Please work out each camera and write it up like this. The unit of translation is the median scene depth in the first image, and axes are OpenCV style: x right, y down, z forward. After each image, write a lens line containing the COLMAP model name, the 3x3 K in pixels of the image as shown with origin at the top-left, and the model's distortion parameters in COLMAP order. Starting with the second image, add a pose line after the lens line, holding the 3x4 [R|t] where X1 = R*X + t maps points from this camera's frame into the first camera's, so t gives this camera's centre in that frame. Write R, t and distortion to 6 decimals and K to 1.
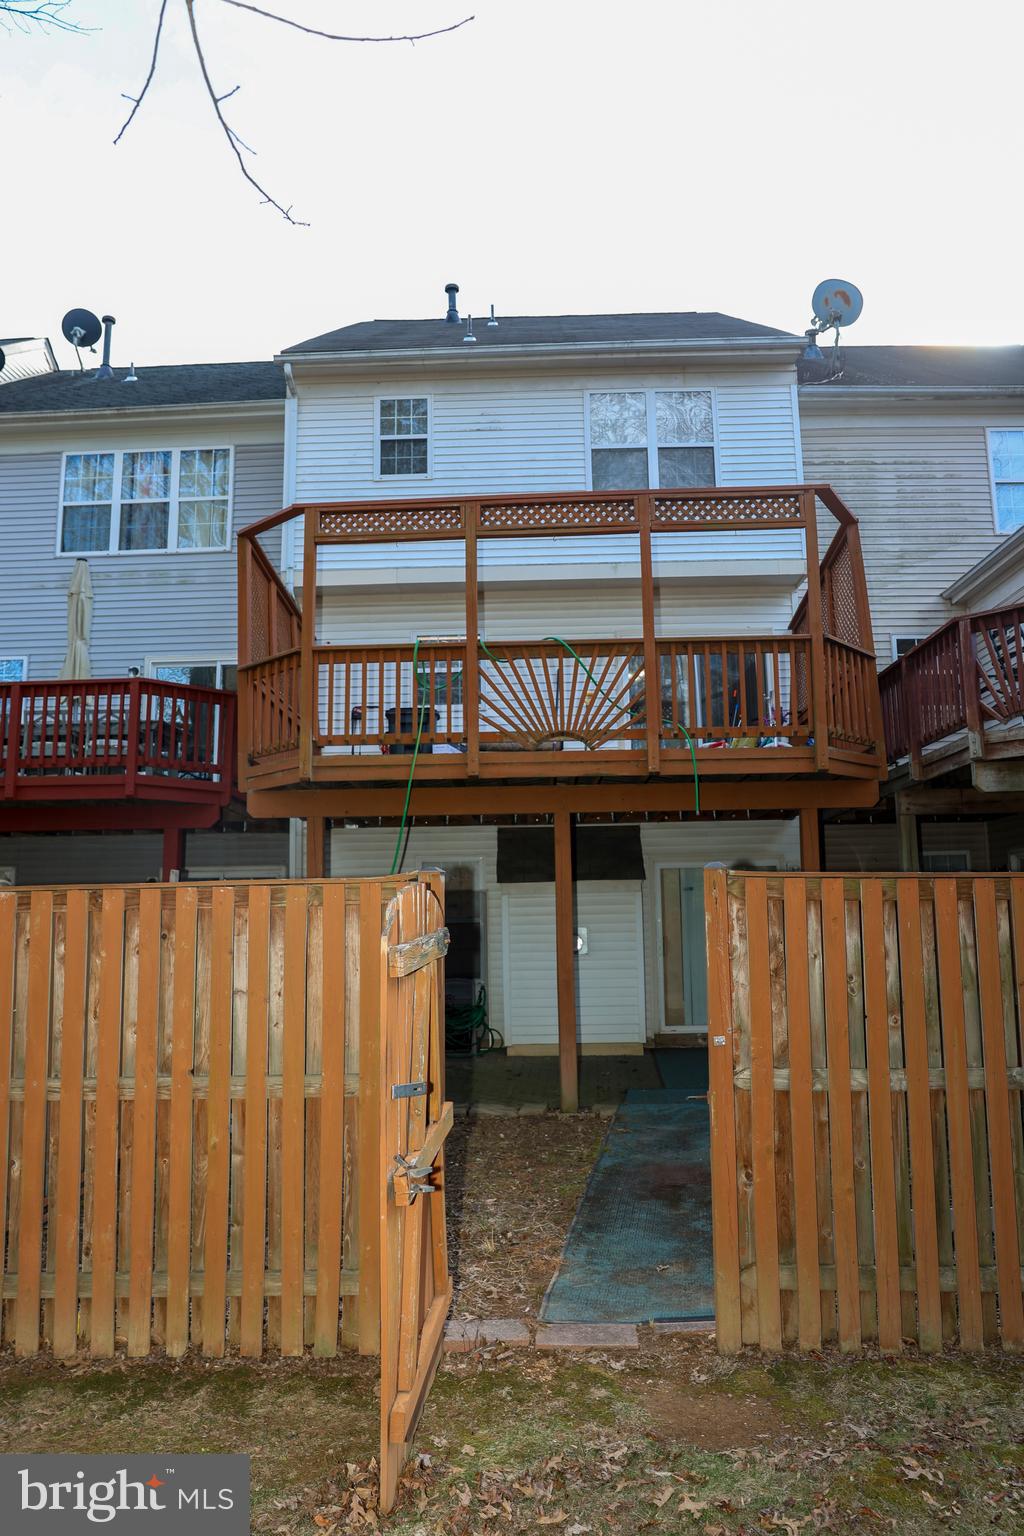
lens RADIAL K [[1077.2, 0, 520.4], [0, 1077.2, 762.7], [0, 0, 1]] dist [-0.100789, 0.089550]
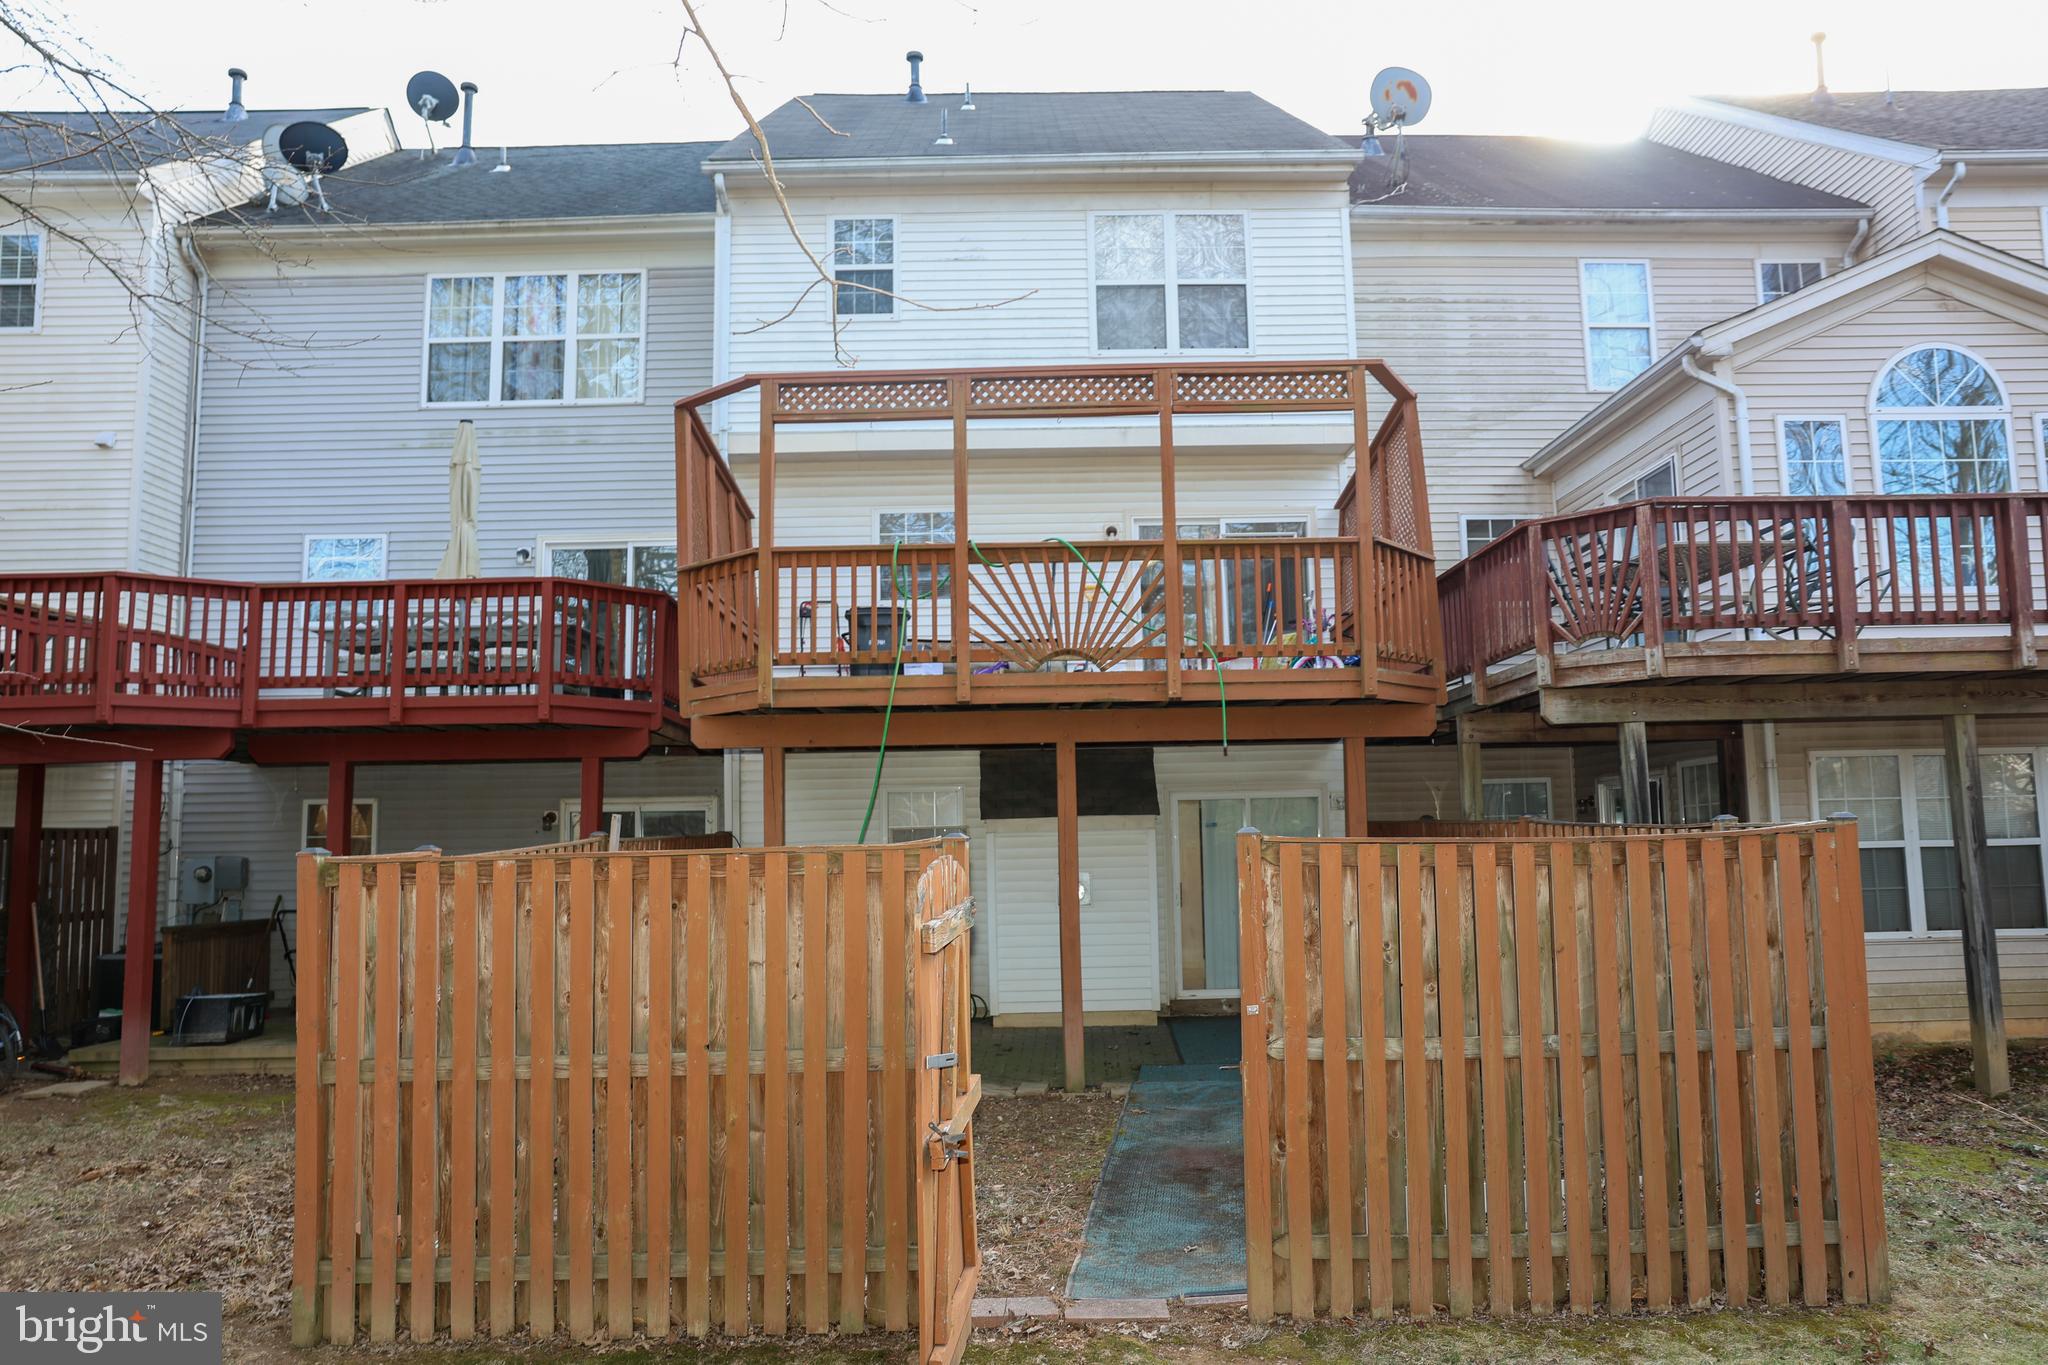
lens RADIAL K [[1436.2, 0, 1038.3], [0, 1436.2, 689.0], [0, 0, 1]] dist [-0.100789, 0.089550]
pose [[0.999246, 0.000899, 0.038822, -0.028907], [-0.002260, 0.999383, 0.035046, -0.037368], [-0.038767, -0.035107, 0.998631, -0.136570]]
